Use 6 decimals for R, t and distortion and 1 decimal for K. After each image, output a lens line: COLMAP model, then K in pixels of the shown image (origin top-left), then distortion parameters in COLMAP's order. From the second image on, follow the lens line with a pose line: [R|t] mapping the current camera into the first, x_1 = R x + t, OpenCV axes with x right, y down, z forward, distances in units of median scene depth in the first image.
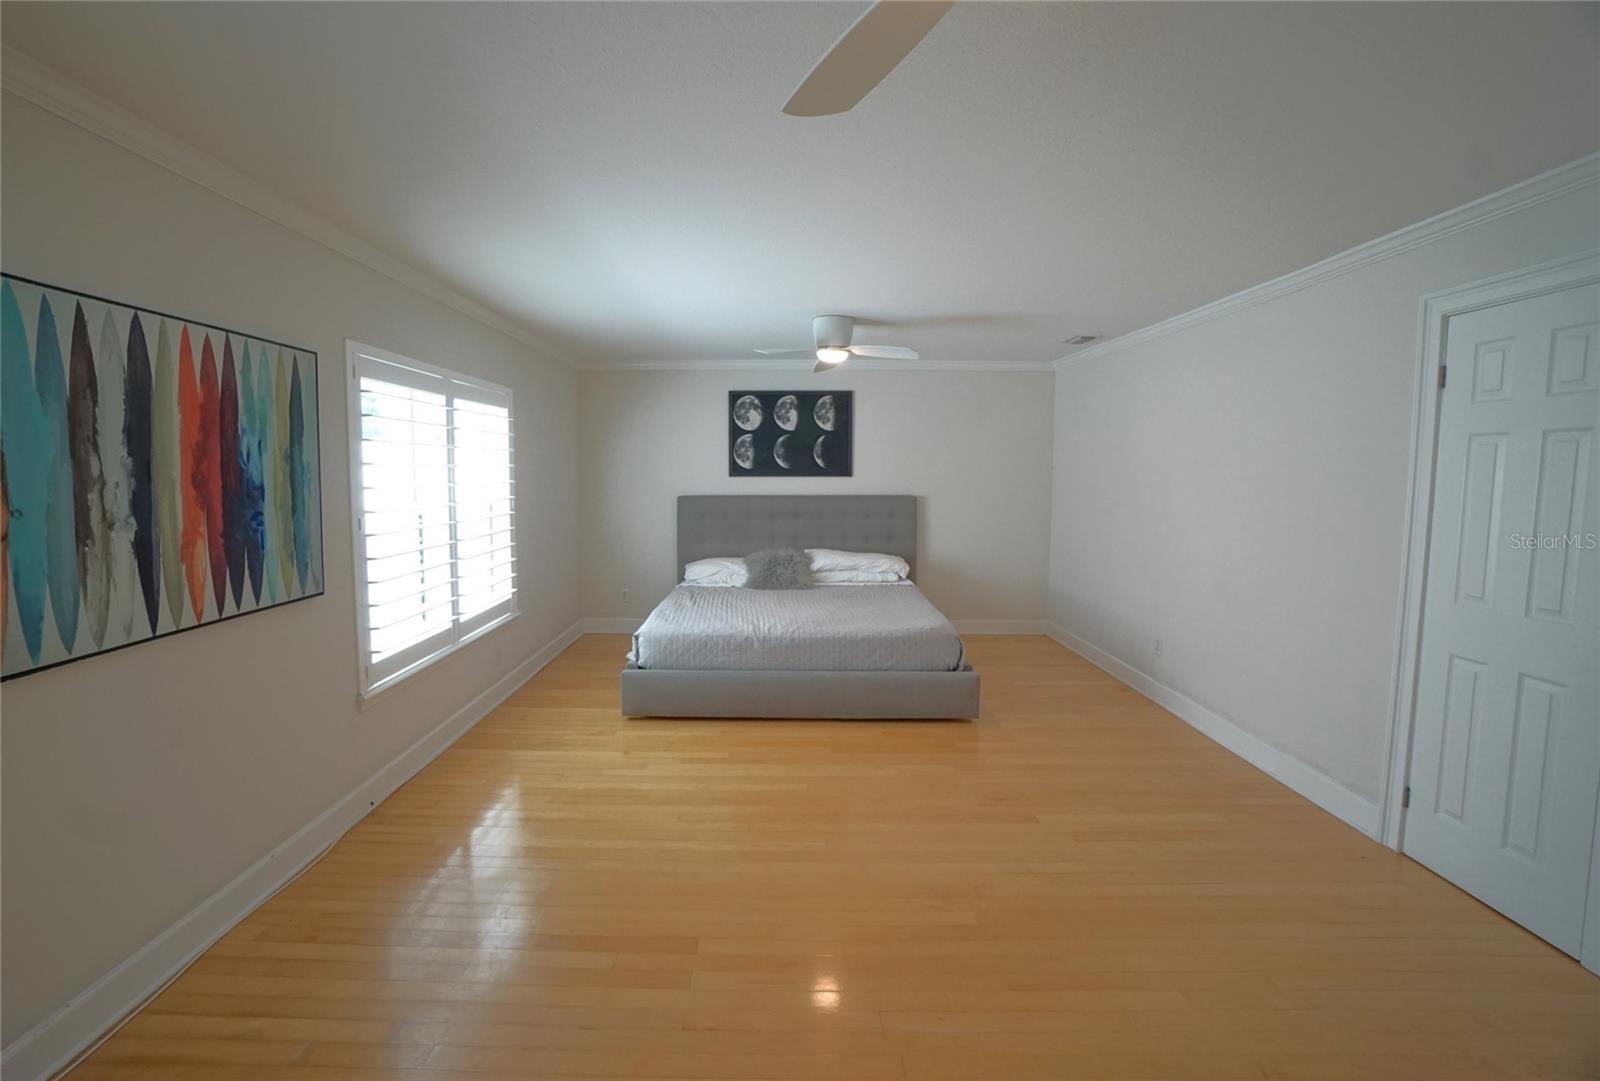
lens RADIAL K [[726.3, 0, 789.7], [0, 726.3, 537.5], [0, 0, 1]] dist [-0.000471, -0.000012]
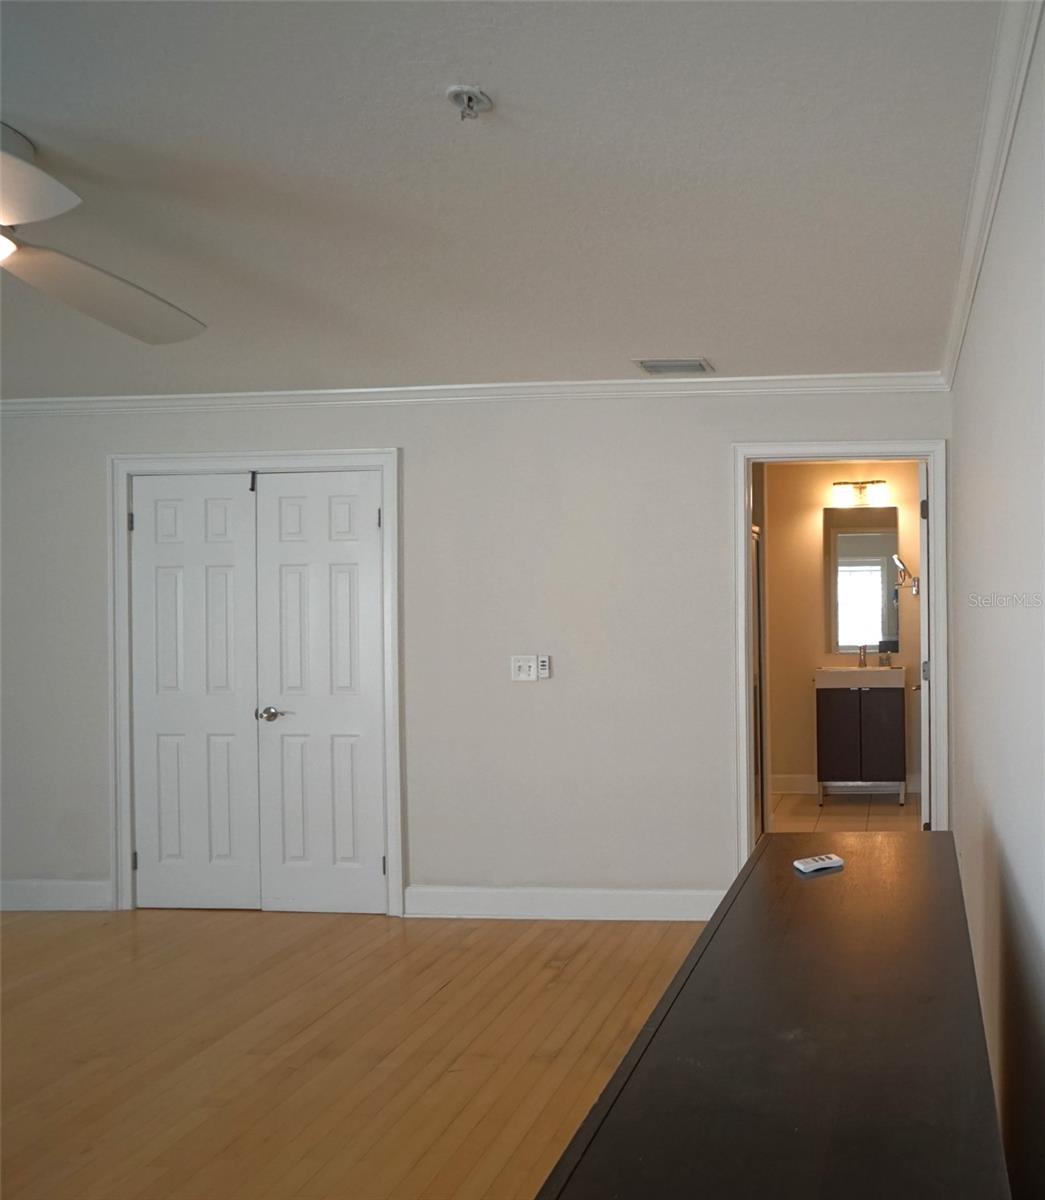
lens RADIAL K [[538.1, 0, 522.5], [0, 538.1, 594.6], [0, 0, 1]] dist [0.000580, 0.000113]
pose [[0.067788, -0.016719, 0.997560, -0.003252], [0.110749, 0.993806, 0.009131, -0.025989], [-0.991534, 0.109860, 0.069220, 0.264528]]
